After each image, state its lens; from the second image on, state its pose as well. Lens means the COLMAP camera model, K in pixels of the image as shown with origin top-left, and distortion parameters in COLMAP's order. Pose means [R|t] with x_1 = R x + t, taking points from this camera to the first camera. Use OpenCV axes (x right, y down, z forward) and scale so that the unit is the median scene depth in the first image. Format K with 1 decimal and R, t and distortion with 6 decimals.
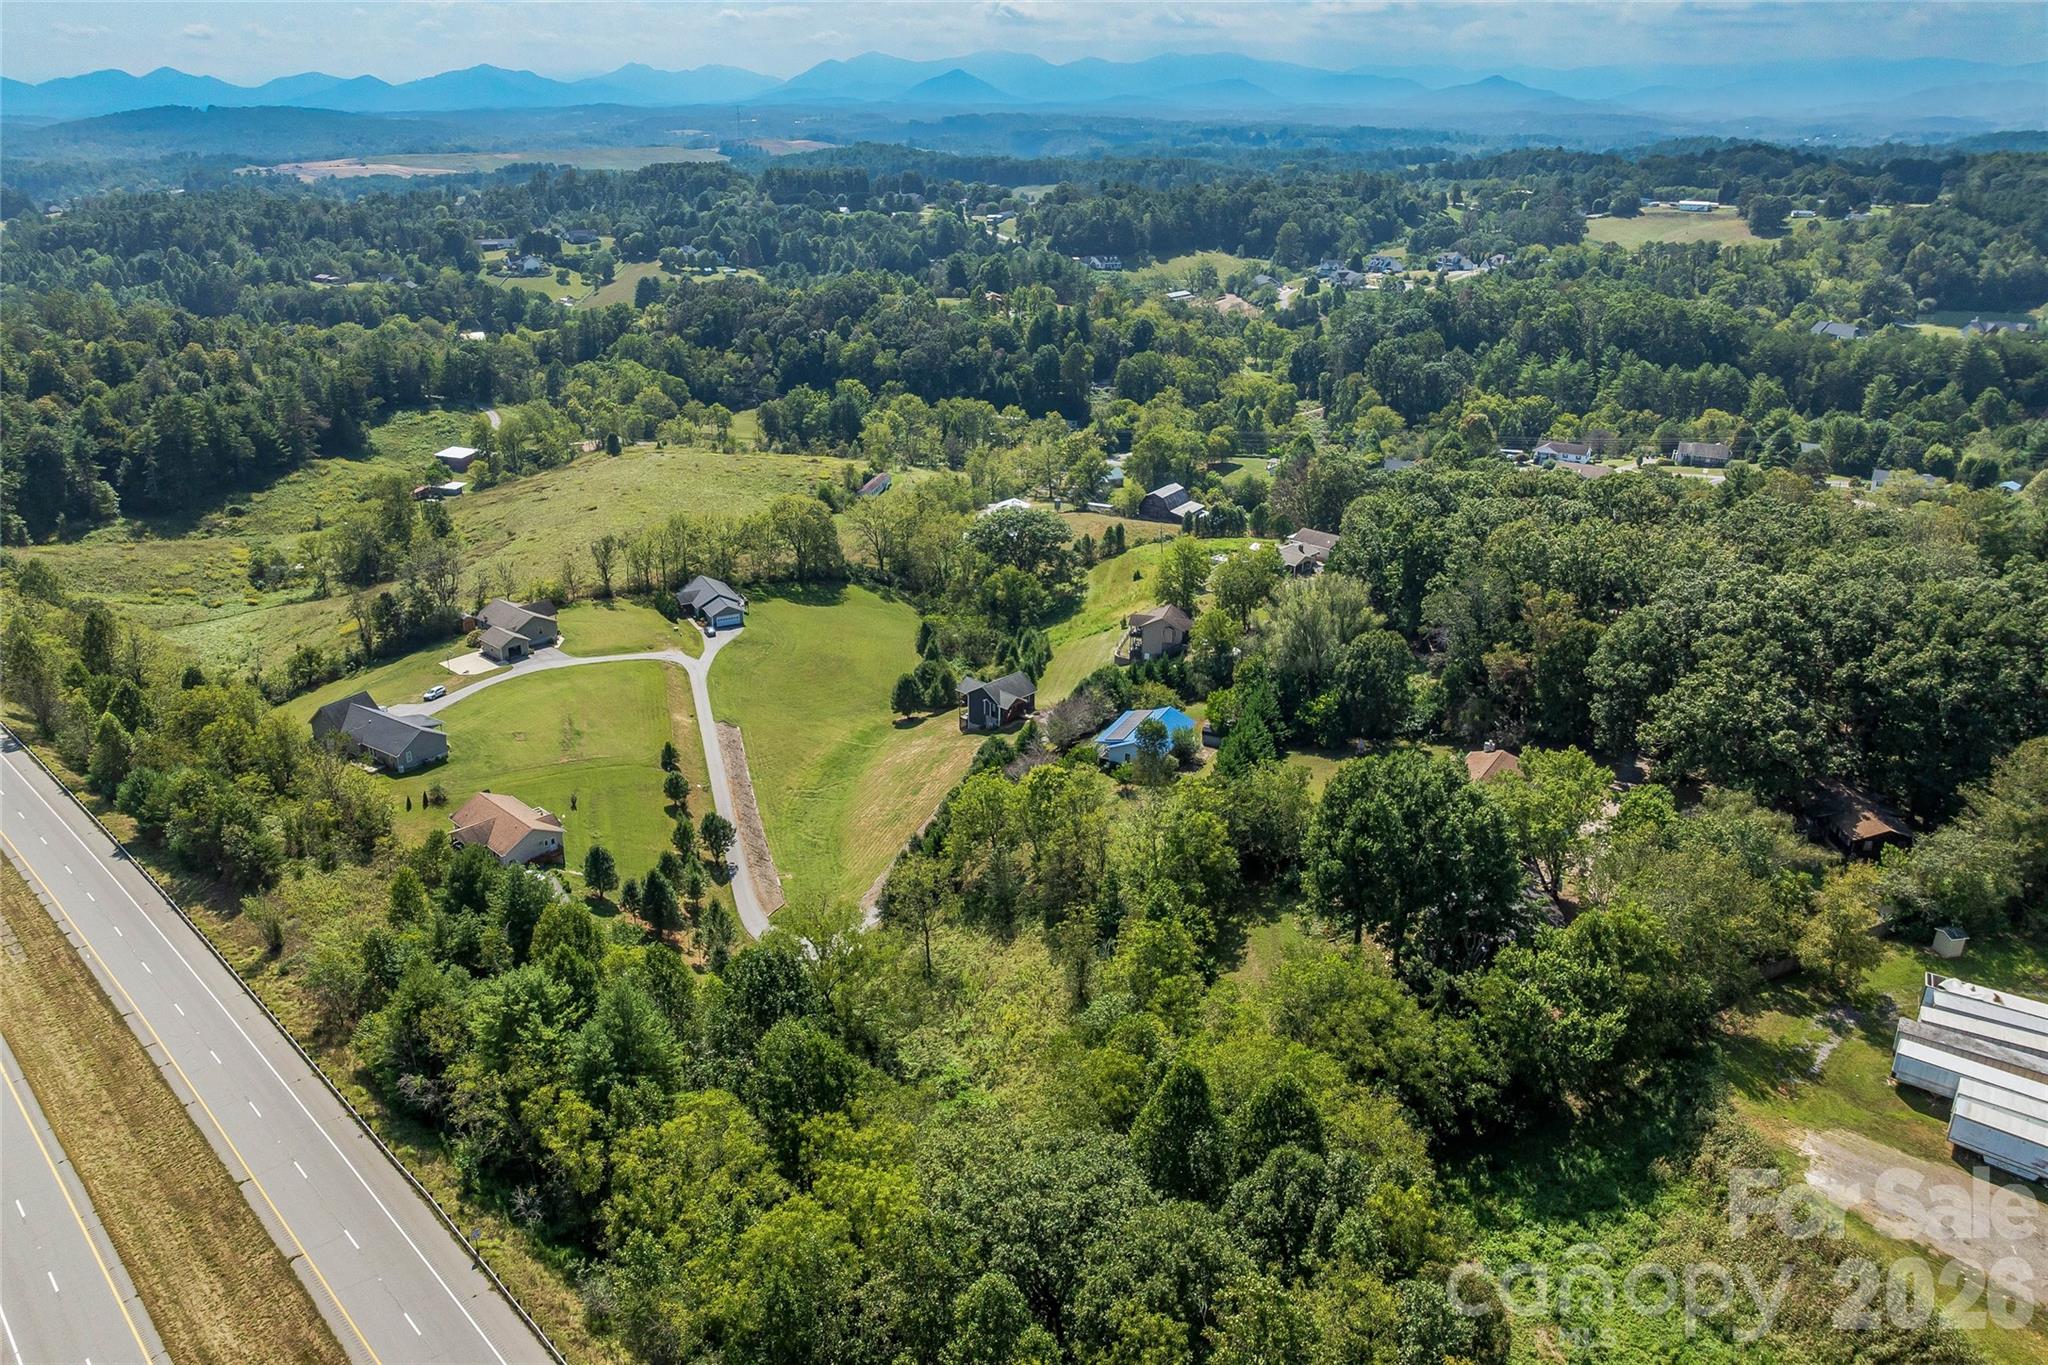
lens RADIAL K [[1444.0, 0, 1005.2], [0, 1444.0, 657.9], [0, 0, 1]] dist [-0.046225, 0.015079]
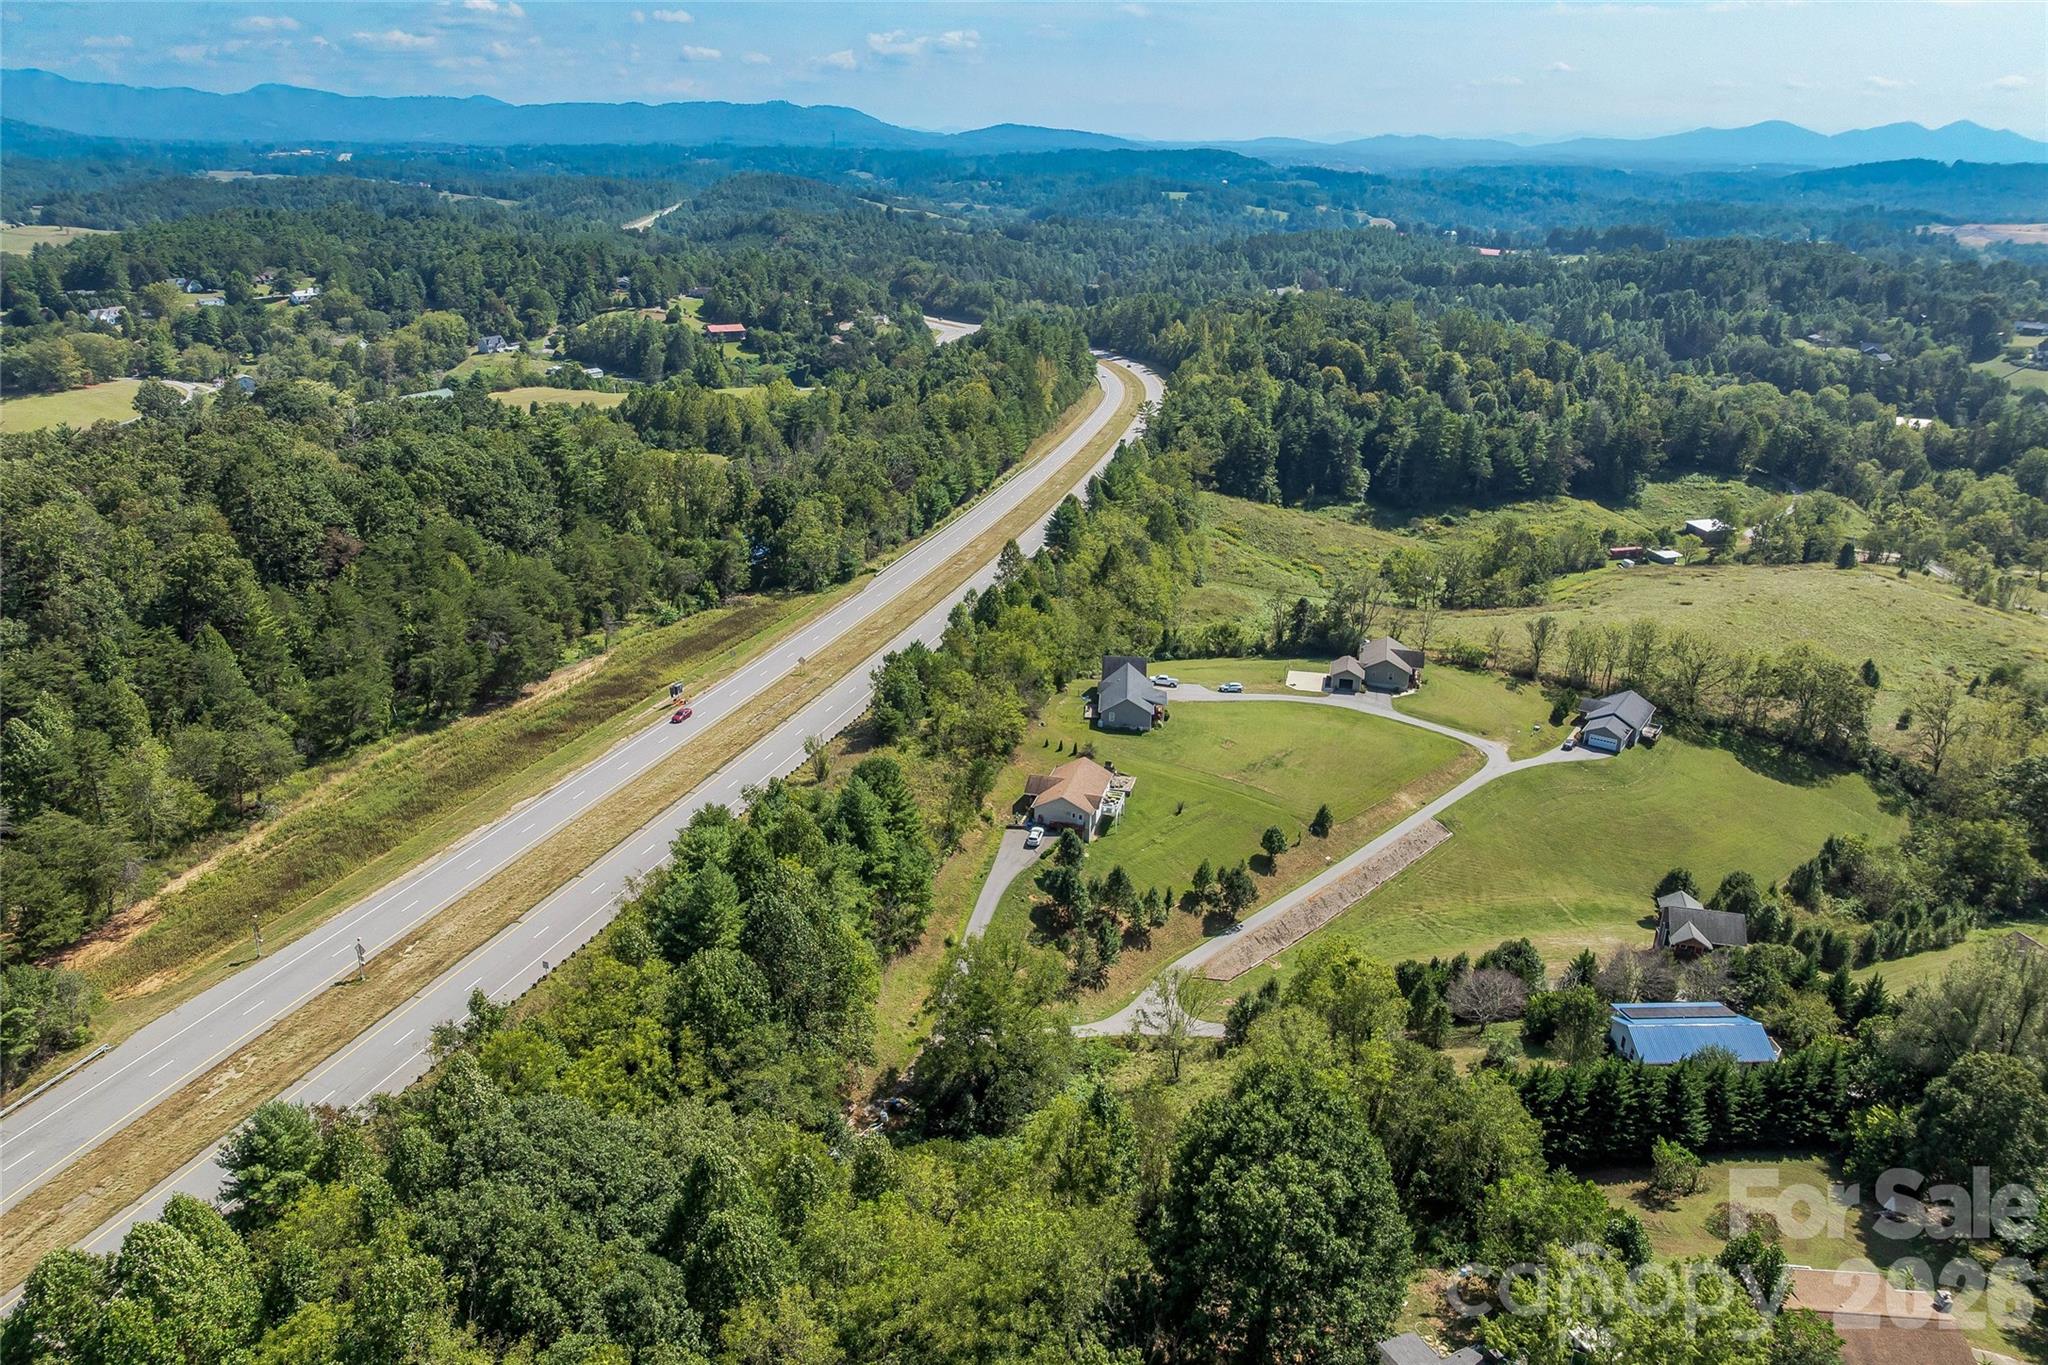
lens RADIAL K [[1444.0, 0, 1006.5], [0, 1444.0, 669.3], [0, 0, 1]] dist [-0.046225, 0.015079]
pose [[0.479142, 0.309674, -0.821295, 0.305668], [-0.330412, 0.930503, 0.158090, -0.077089], [0.813174, 0.195618, 0.548163, 0.189605]]
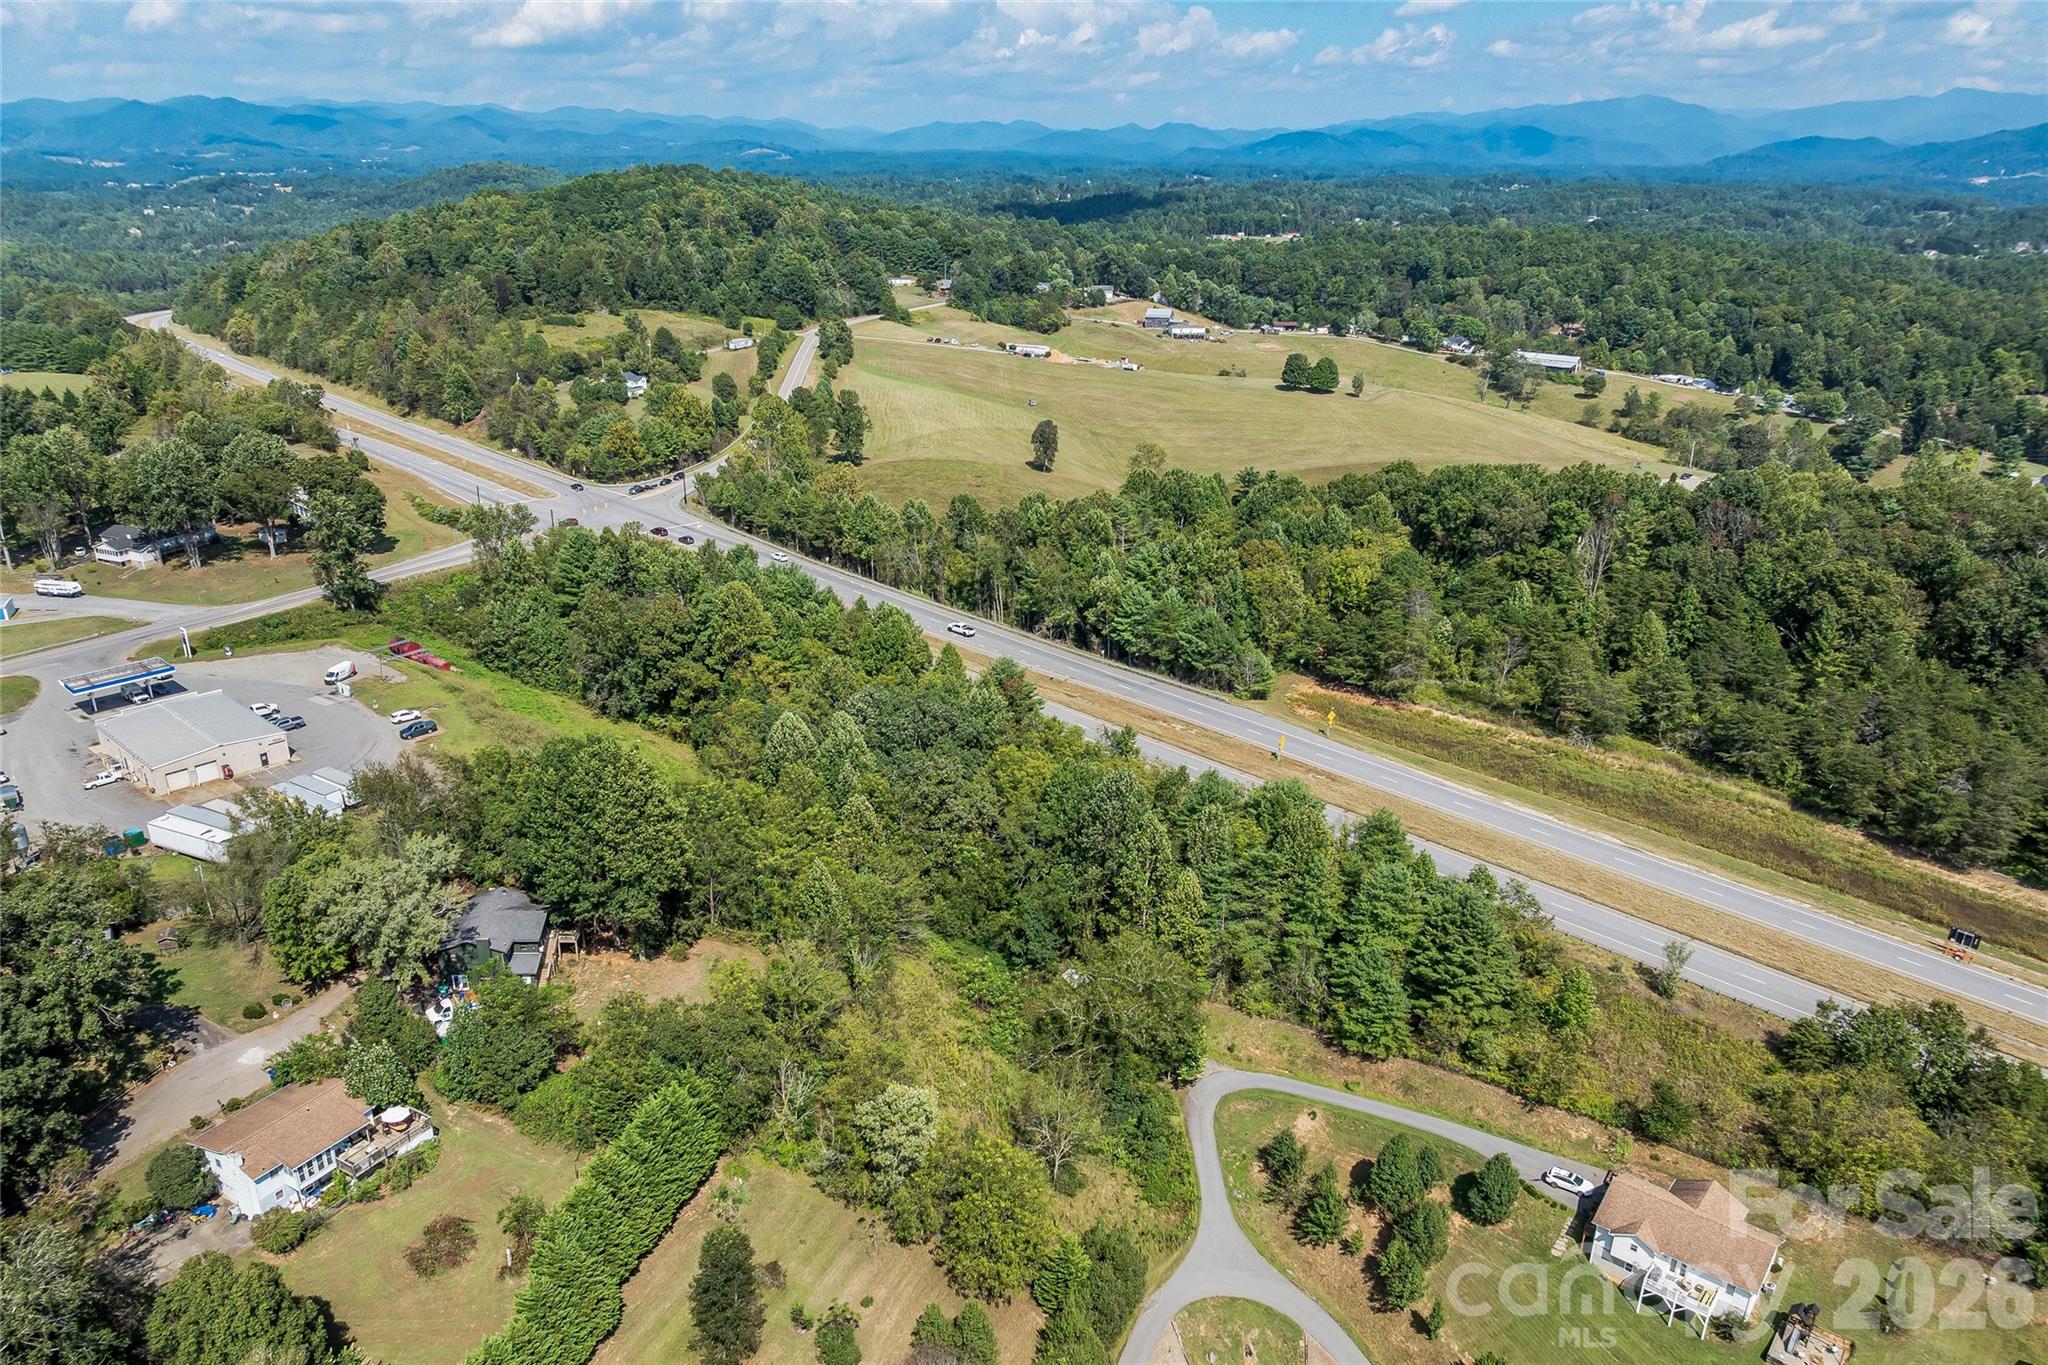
lens RADIAL K [[1444.0, 0, 1032.9], [0, 1444.0, 677.5], [0, 0, 1]] dist [-0.046225, 0.015079]
pose [[-0.996989, 0.016532, -0.075761, 0.009416], [-0.037706, 0.750379, 0.659931, -0.308100], [0.067759, 0.660801, -0.747497, 0.770752]]
